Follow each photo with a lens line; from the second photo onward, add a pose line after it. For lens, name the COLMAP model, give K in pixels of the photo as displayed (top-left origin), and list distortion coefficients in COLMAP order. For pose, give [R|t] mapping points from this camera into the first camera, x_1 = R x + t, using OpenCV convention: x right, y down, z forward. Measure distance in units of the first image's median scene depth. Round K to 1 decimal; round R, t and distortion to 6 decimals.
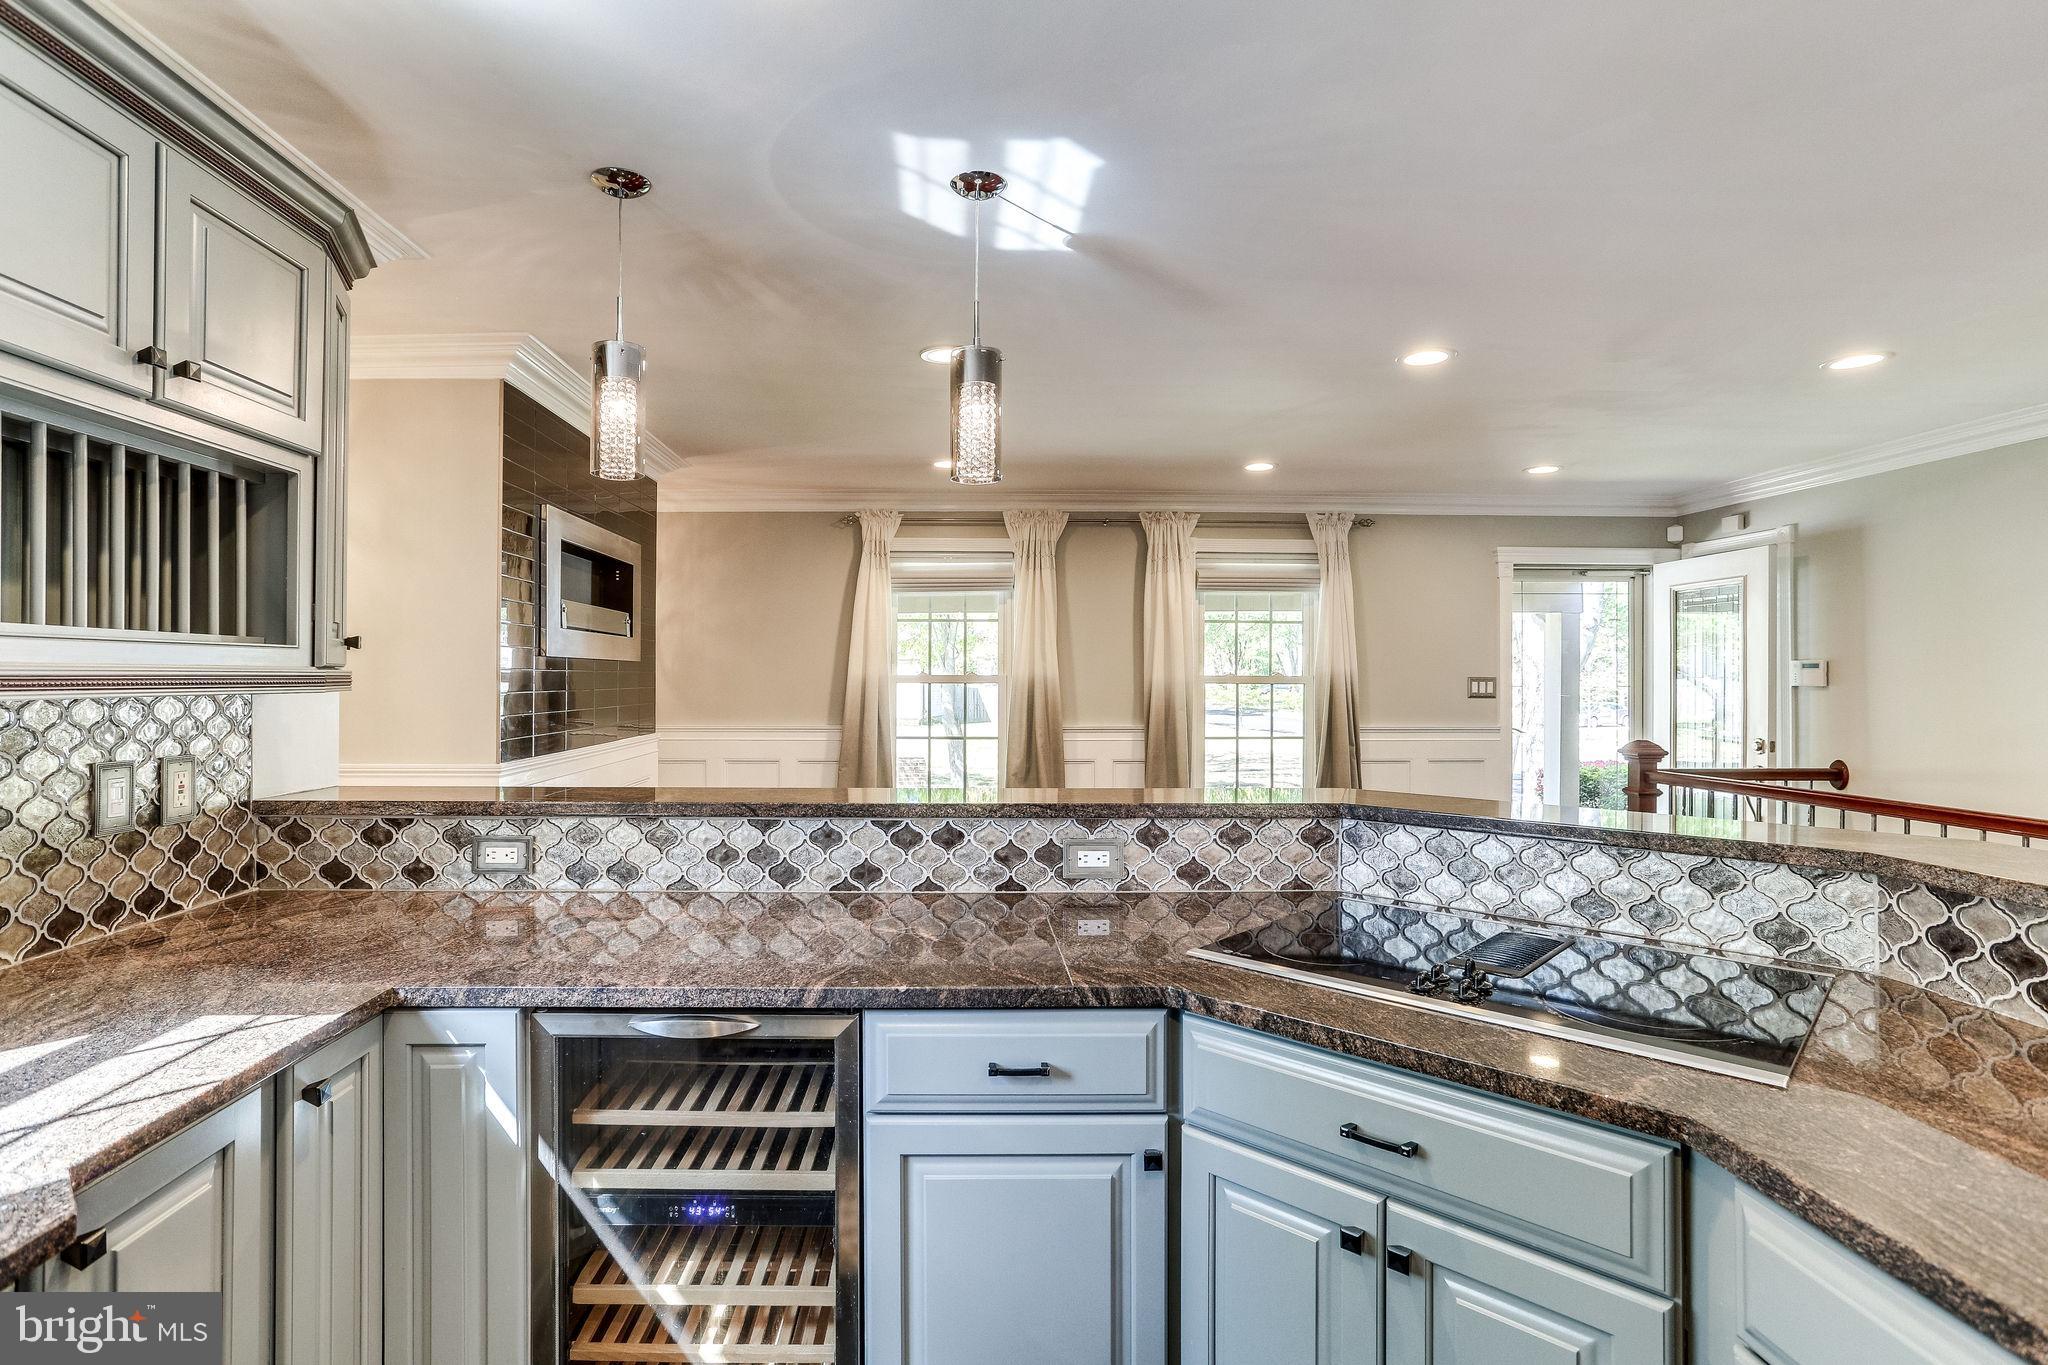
lens RADIAL K [[1002.3, 0, 951.3], [0, 1002.3, 677.2], [0, 0, 1]] dist [-0.030841, 0.016338]
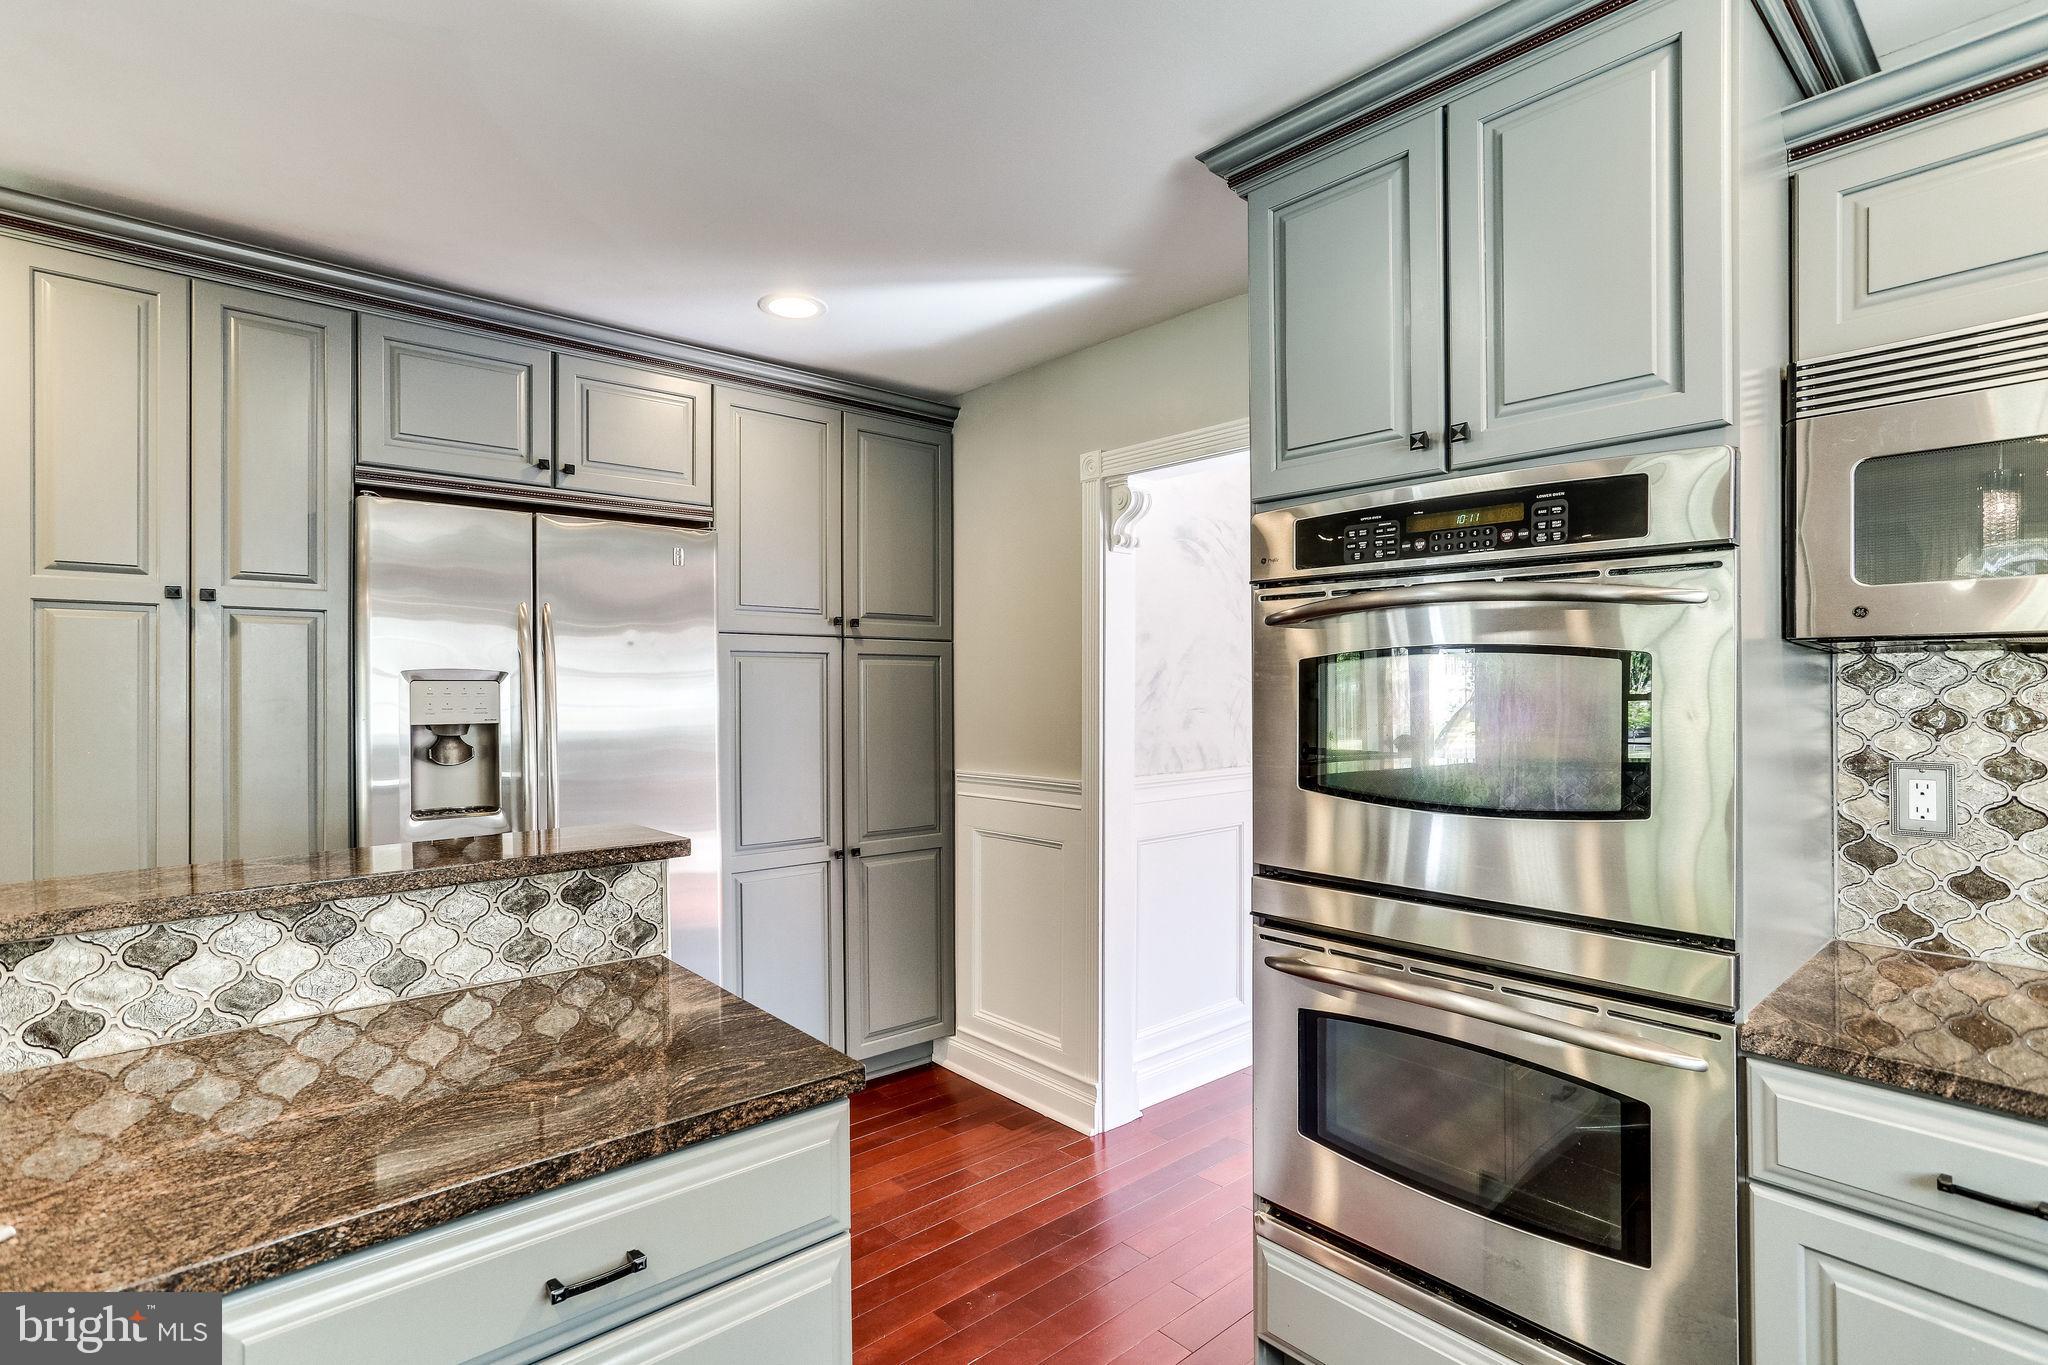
lens RADIAL K [[1002.3, 0, 1008.8], [0, 1002.3, 686.8], [0, 0, 1]] dist [-0.030841, 0.016338]
pose [[-0.649769, 0.005066, 0.760115, -0.135681], [0.005422, 0.999983, -0.002030, 0.002489], [-0.760113, 0.002803, -0.649785, 0.538611]]
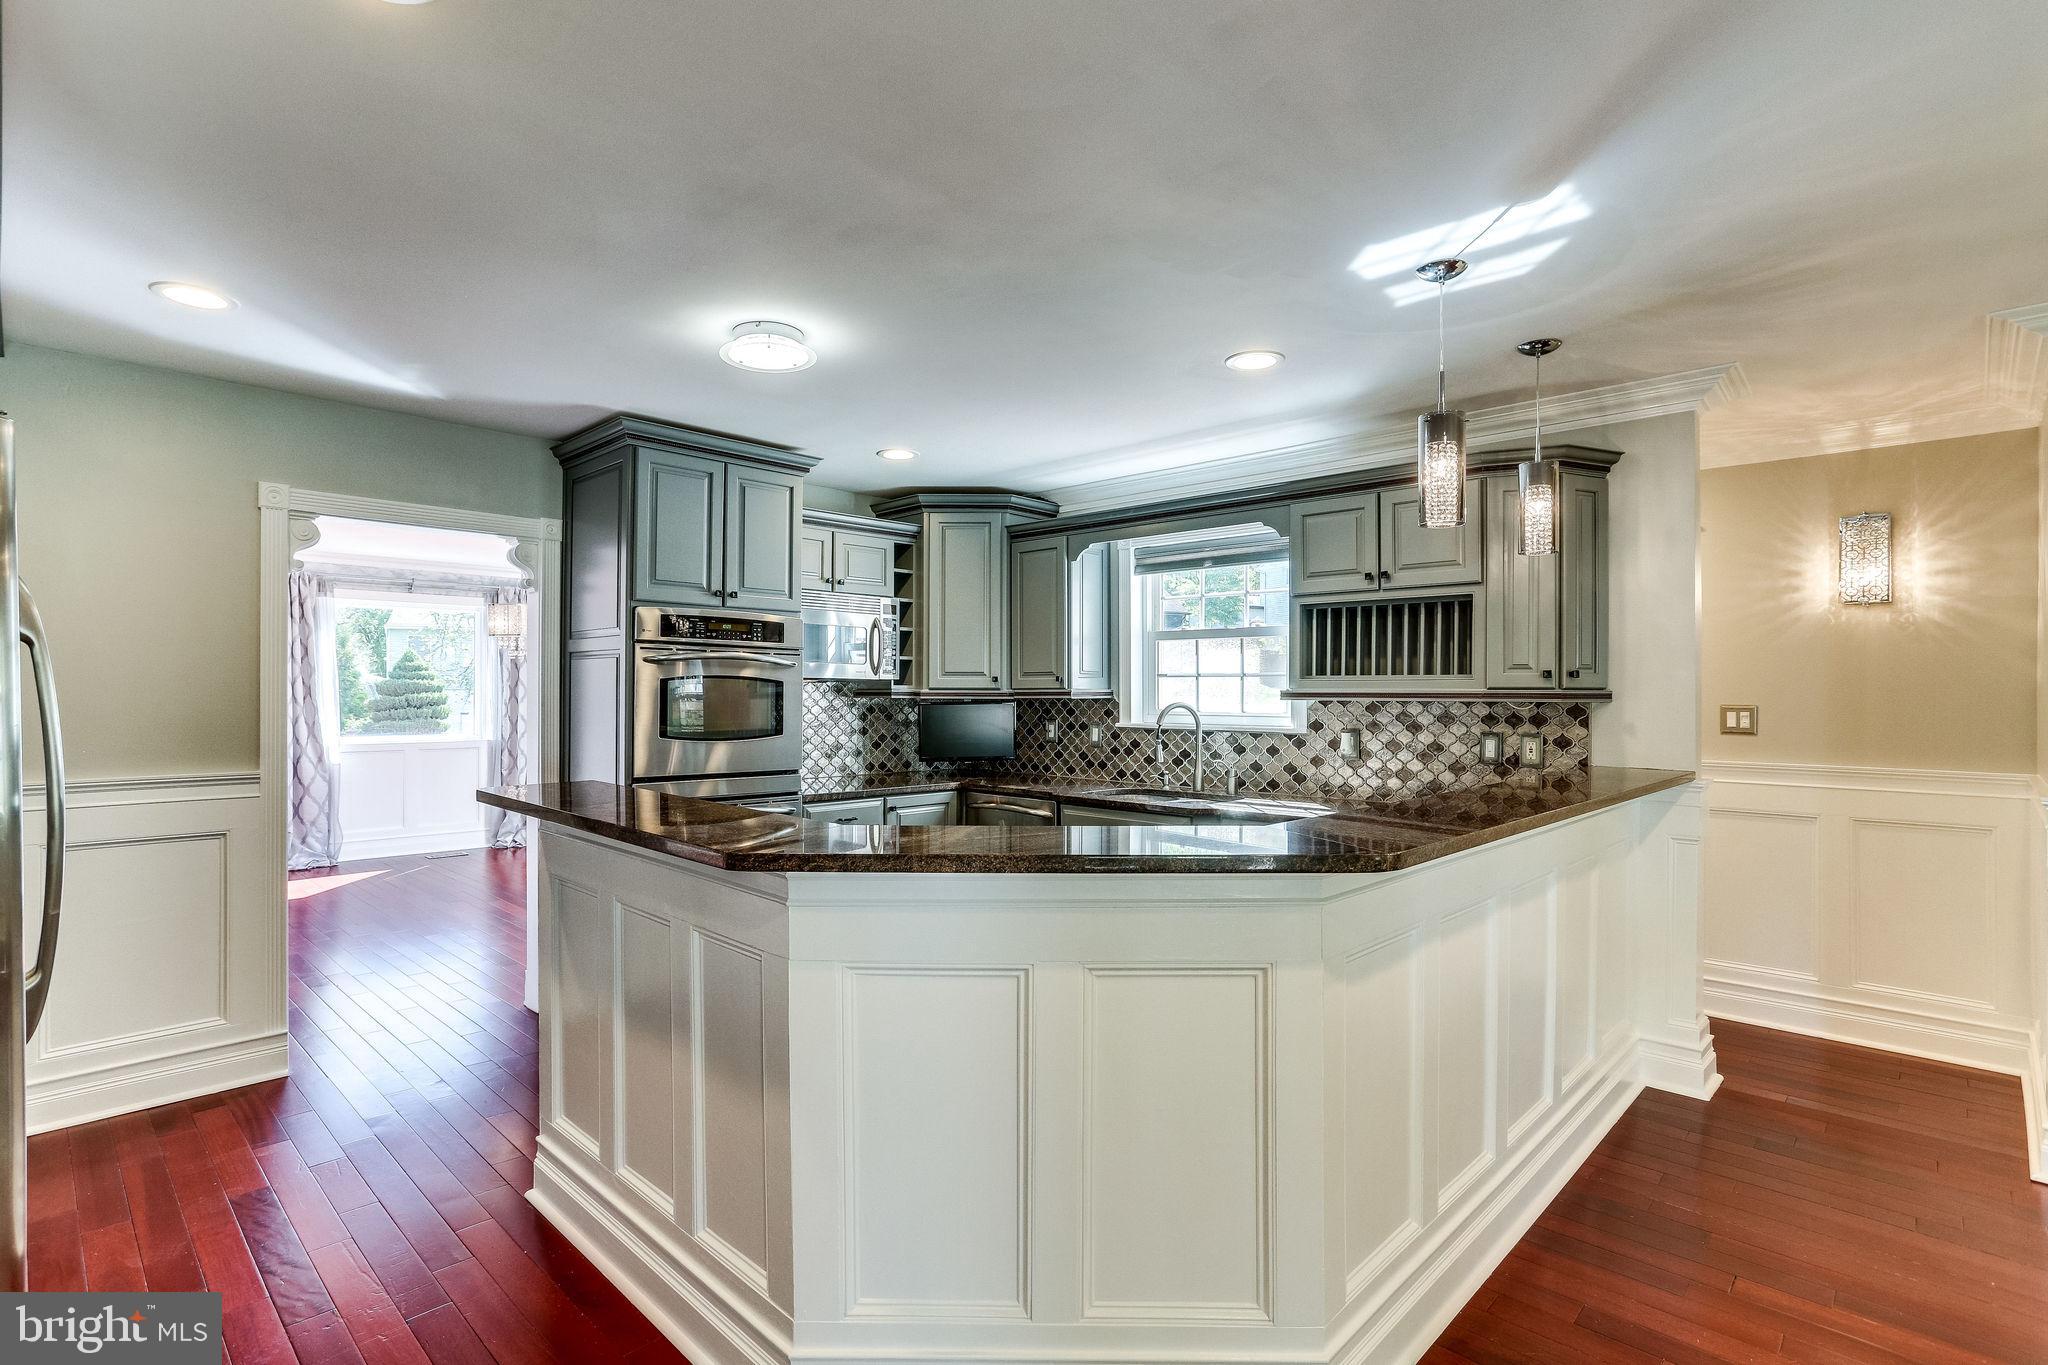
lens RADIAL K [[1002.3, 0, 1024.8], [0, 1002.3, 688.7], [0, 0, 1]] dist [-0.030841, 0.016338]
pose [[-0.689722, -0.006054, -0.724049, 1.398710], [-0.004481, 0.999982, -0.004093, 0.002313], [0.724061, 0.000421, -0.689736, 1.681439]]
